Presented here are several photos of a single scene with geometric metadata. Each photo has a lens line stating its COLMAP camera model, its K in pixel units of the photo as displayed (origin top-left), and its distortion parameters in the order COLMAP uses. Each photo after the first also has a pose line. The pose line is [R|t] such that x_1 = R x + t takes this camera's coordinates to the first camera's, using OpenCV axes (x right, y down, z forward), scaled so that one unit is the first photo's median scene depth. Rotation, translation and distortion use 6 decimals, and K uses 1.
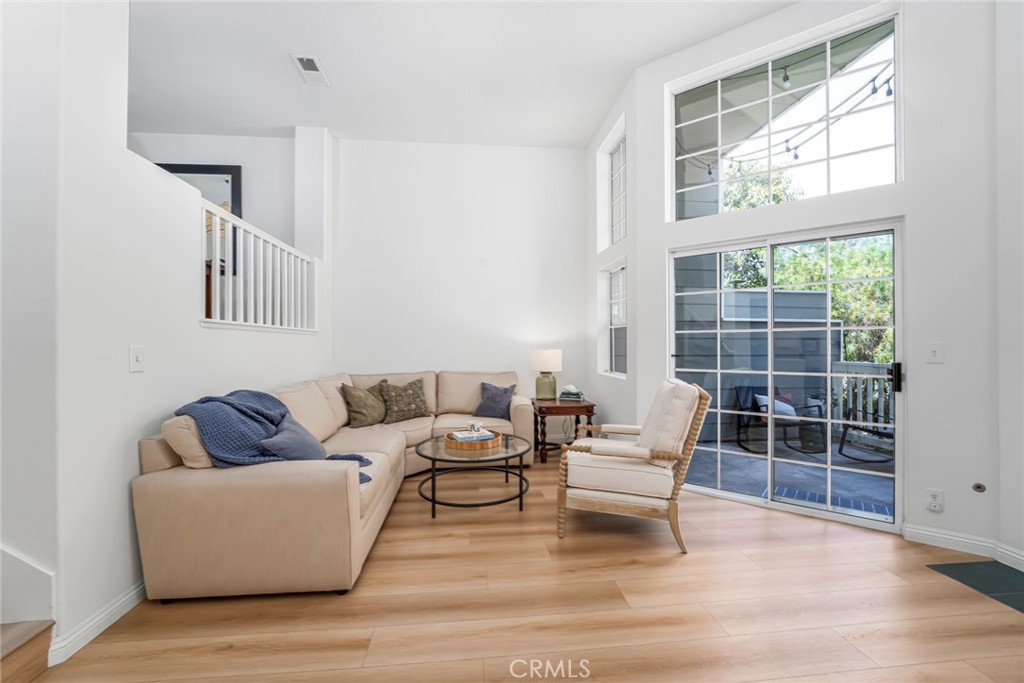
lens RADIAL K [[418.3, 0, 509.9], [0, 418.3, 343.0], [0, 0, 1]] dist [-0.011049, 0.000294]
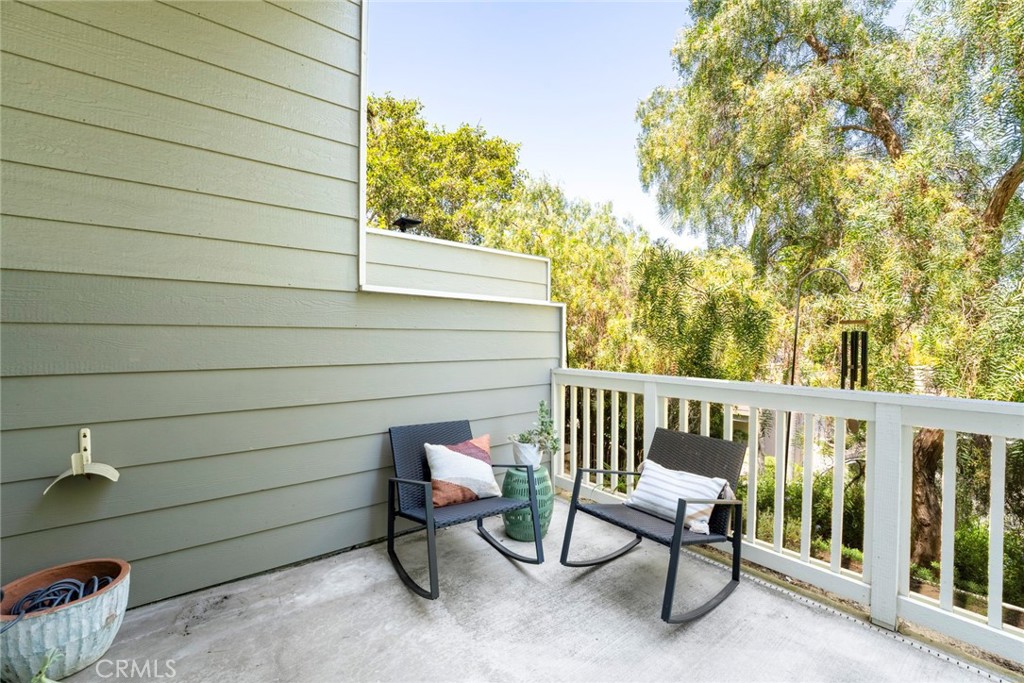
lens RADIAL K [[418.3, 0, 511.0], [0, 418.3, 341.4], [0, 0, 1]] dist [-0.011049, 0.000294]
pose [[0.844972, 0.002909, 0.534803, 0.312566], [-0.007702, 0.999948, 0.006730, -0.000627], [-0.534756, -0.009806, 0.844950, 0.404890]]
